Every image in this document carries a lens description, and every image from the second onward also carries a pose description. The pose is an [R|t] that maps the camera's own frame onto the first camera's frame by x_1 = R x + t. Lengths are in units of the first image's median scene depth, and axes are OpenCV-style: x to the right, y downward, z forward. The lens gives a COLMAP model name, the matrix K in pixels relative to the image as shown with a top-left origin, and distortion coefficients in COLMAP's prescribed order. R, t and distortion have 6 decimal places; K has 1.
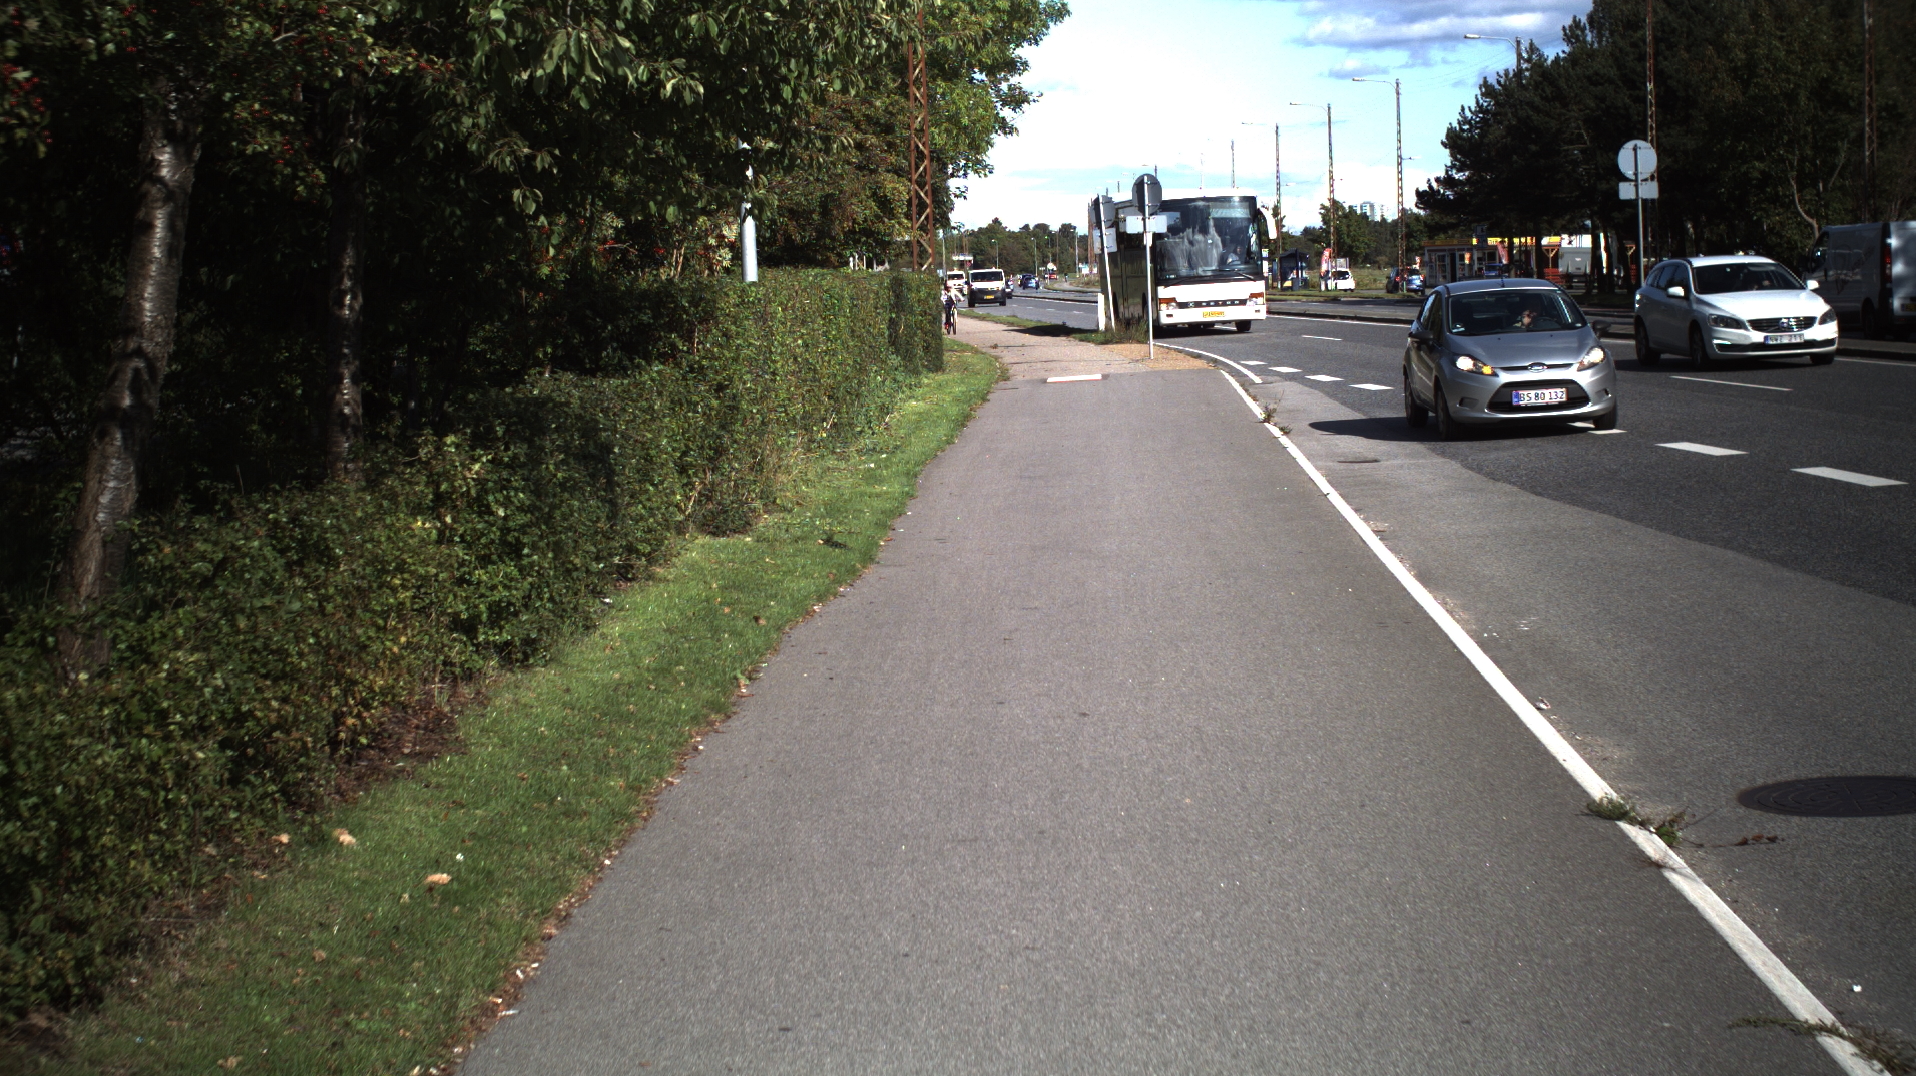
lens RADIAL K [[3360.2, 0, 958.0], [0, 3360.2, 538.0], [0, 0, 1]] dist [-0.290462, 0.189156]
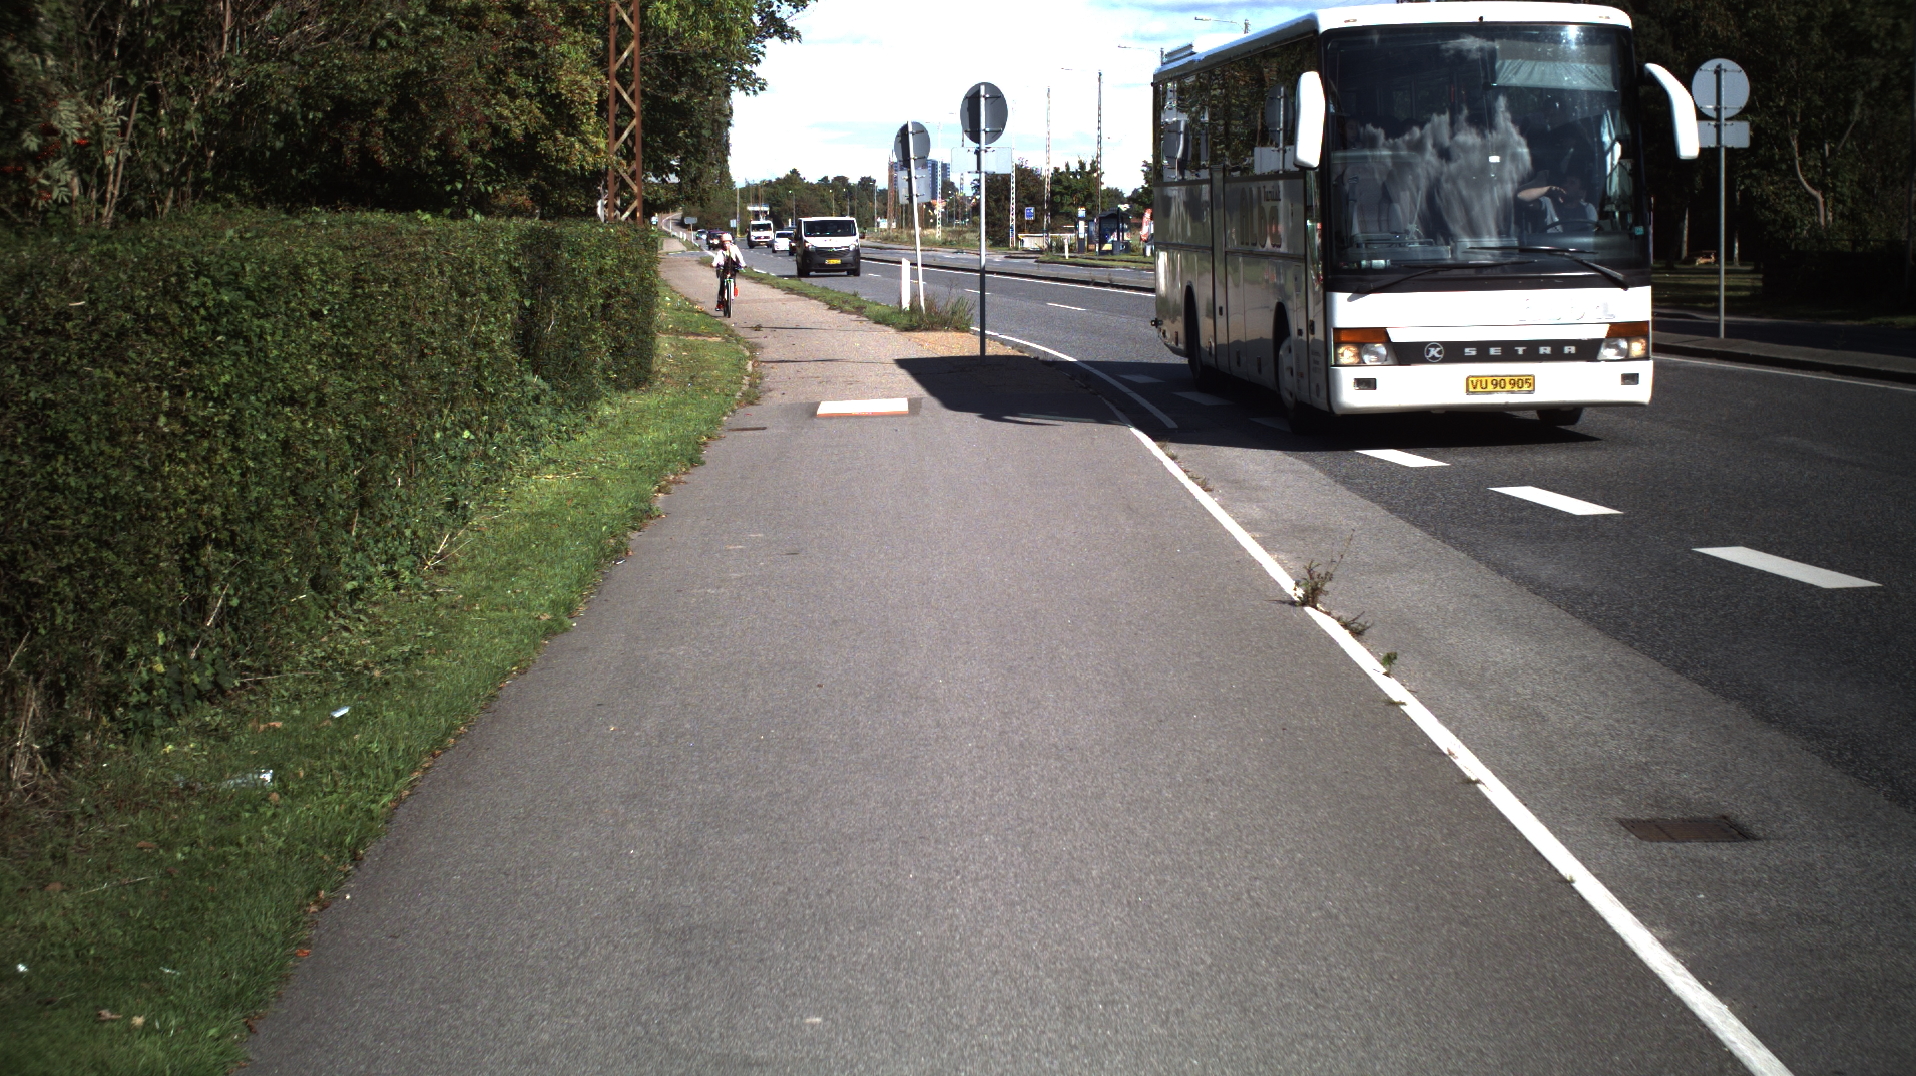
lens RADIAL K [[3360.2, 0, 958.0], [0, 3360.2, 538.0], [0, 0, 1]] dist [-0.290462, 0.189156]
pose [[0.997666, 0.027210, 0.062620, 0.008536], [-0.028067, 0.999523, 0.012854, -0.018890], [-0.062240, -0.014581, 0.997955, 0.233090]]
